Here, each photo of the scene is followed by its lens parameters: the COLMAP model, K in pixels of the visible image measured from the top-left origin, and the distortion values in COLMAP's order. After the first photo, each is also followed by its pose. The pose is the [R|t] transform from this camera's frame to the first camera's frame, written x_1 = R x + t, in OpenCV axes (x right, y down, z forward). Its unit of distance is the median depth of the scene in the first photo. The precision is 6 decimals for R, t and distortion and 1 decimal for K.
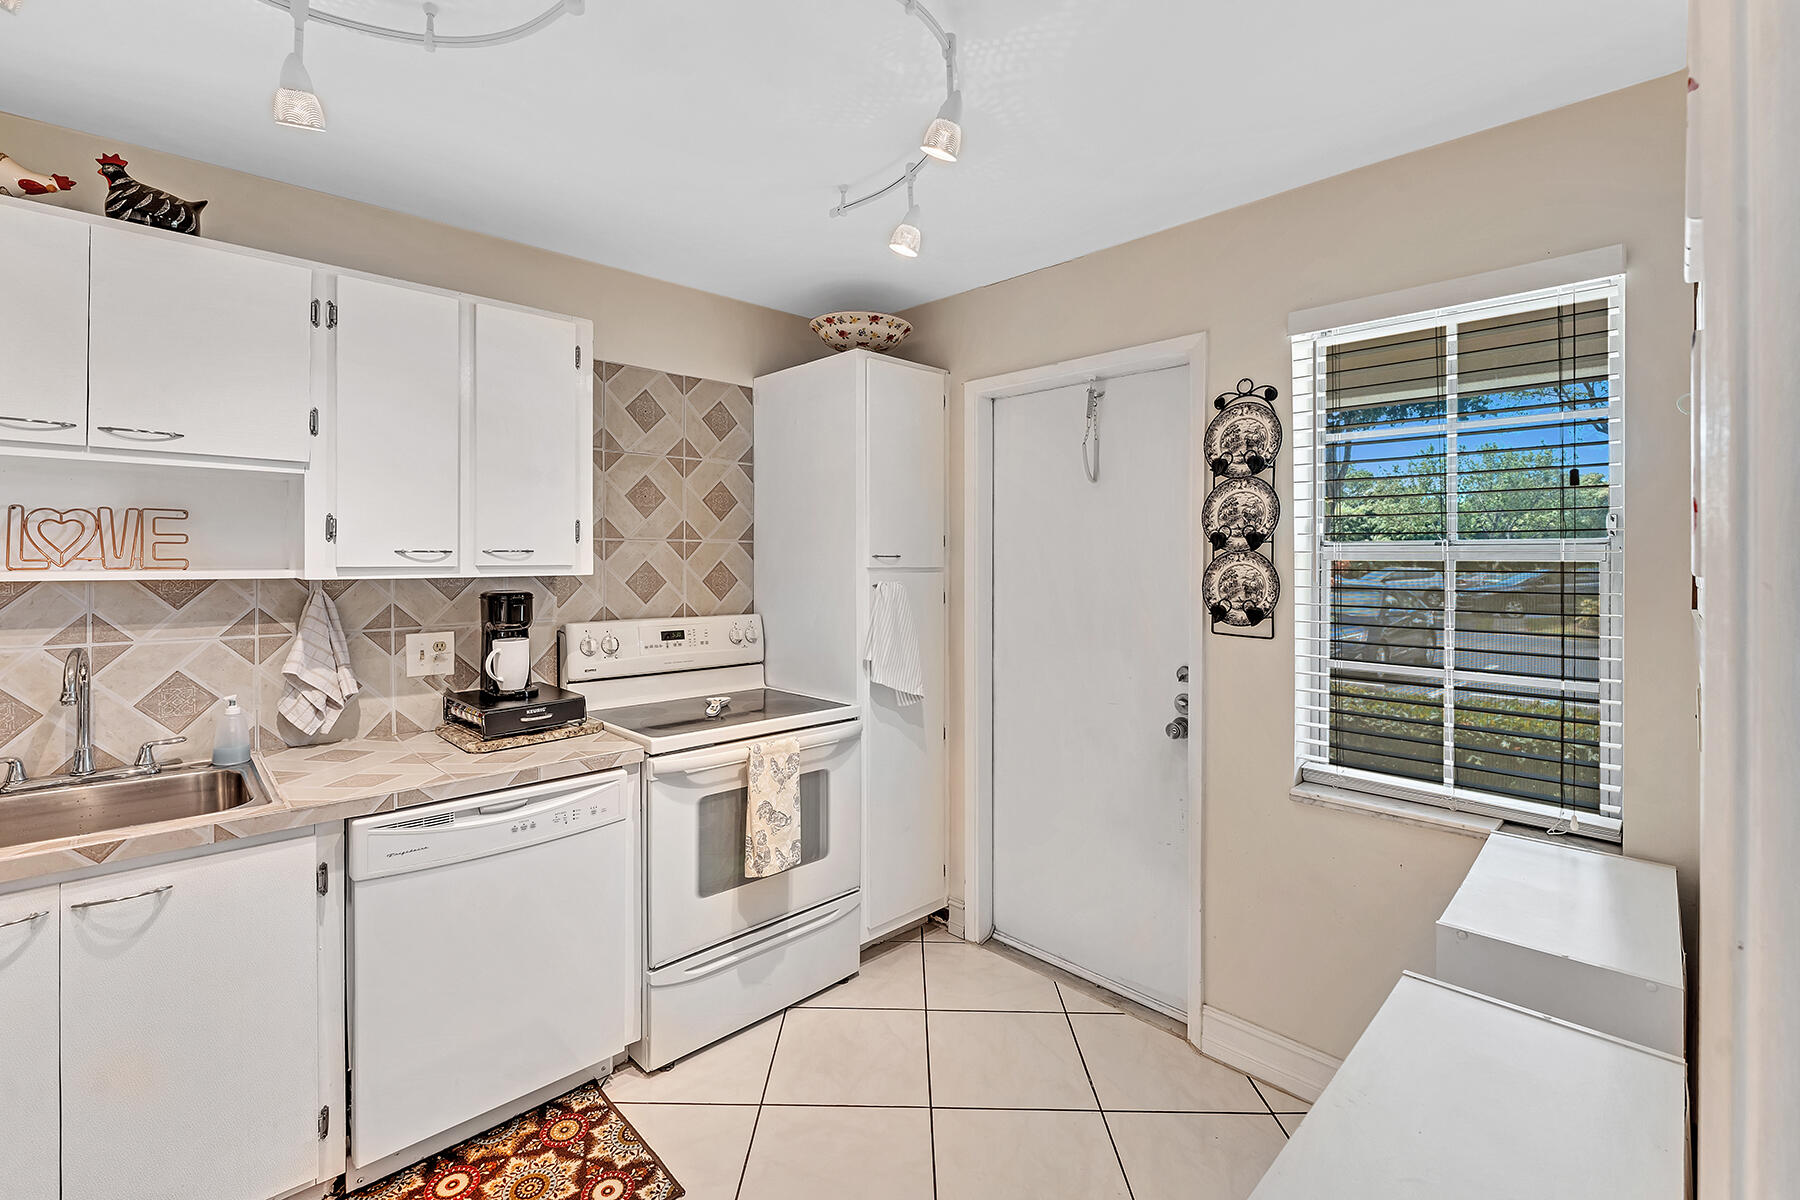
lens RADIAL K [[779.6, 0, 901.1], [0, 779.6, 560.3], [0, 0, 1]] dist [-0.007984, -0.000168]
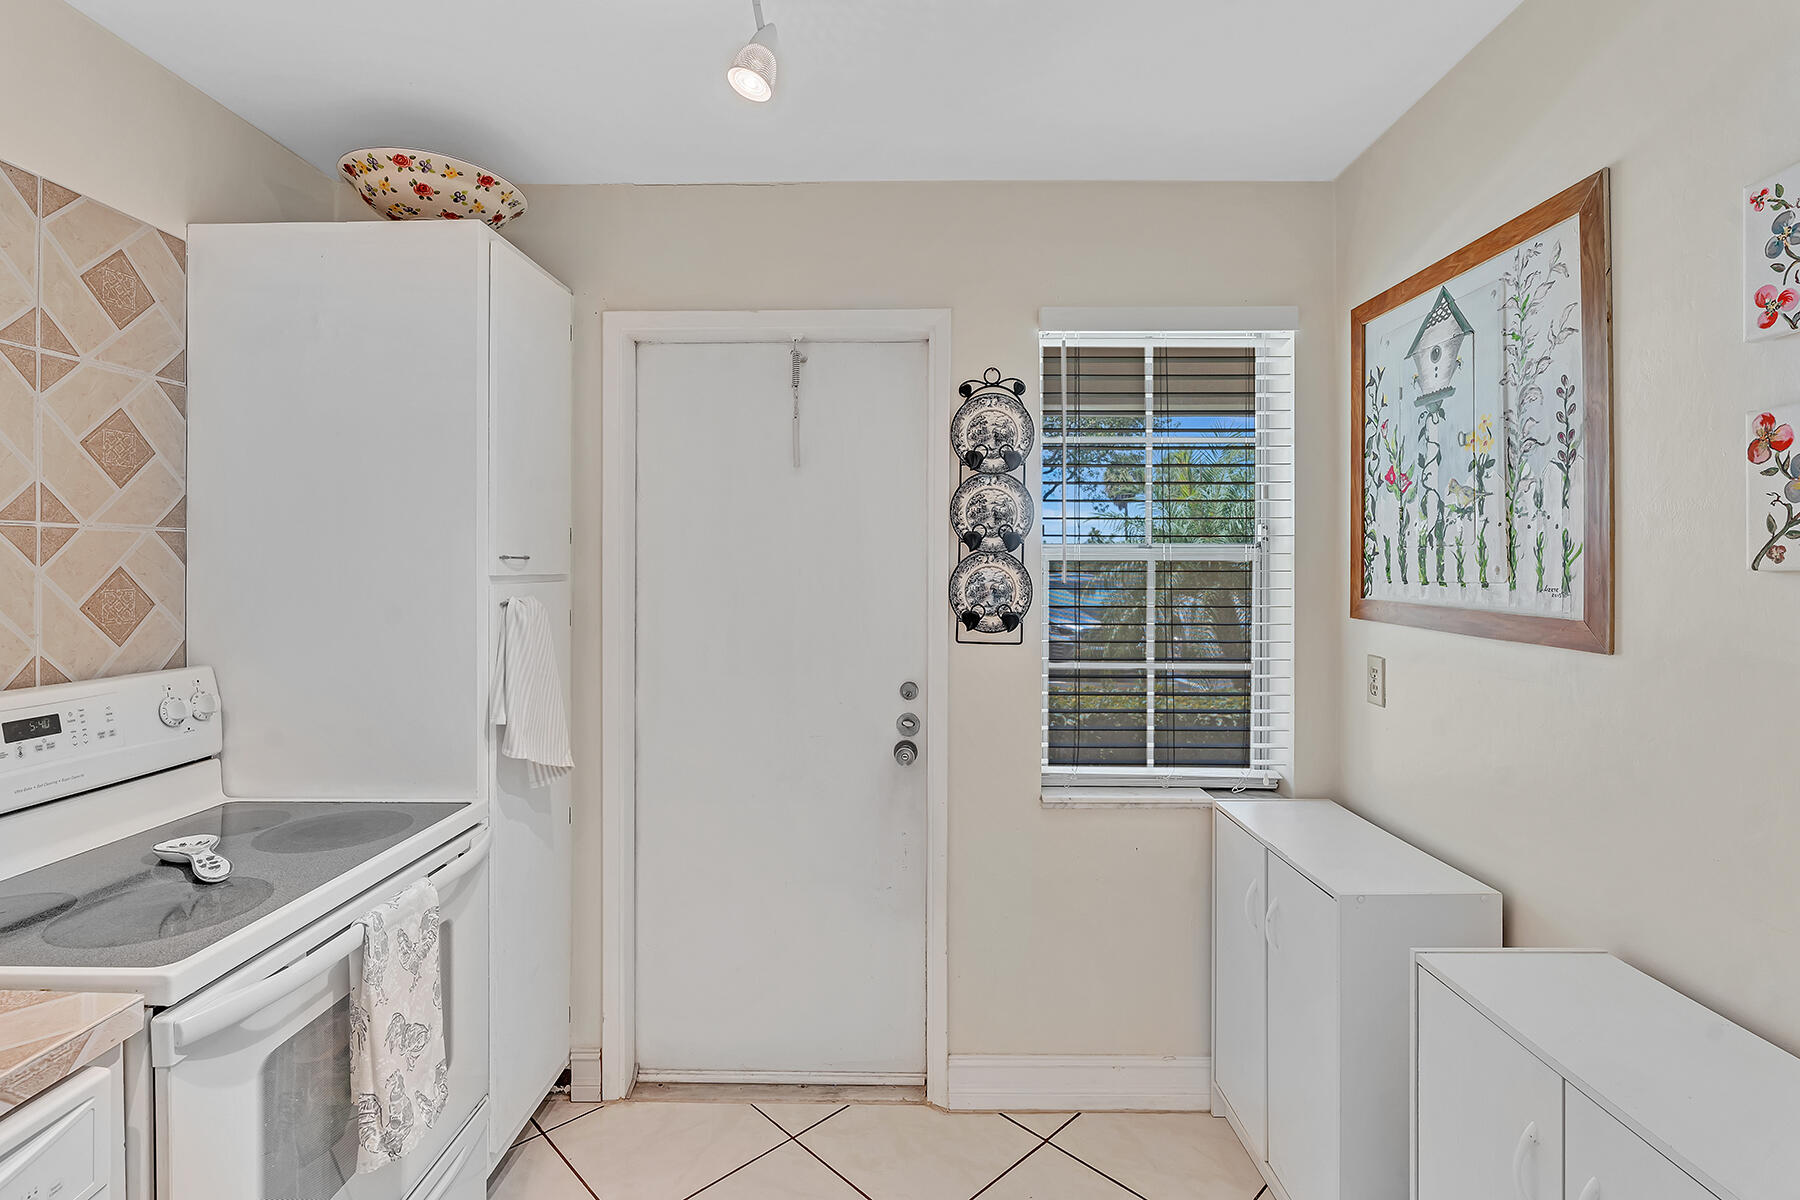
lens RADIAL K [[837.8, 0, 898.6], [0, 837.8, 561.4], [0, 0, 1]] dist [-0.008605, -0.000059]
pose [[0.712601, -0.001631, 0.701567, -0.375779], [0.004397, 0.999988, -0.002141, 0.000902], [-0.701556, 0.004610, 0.712600, 0.396605]]
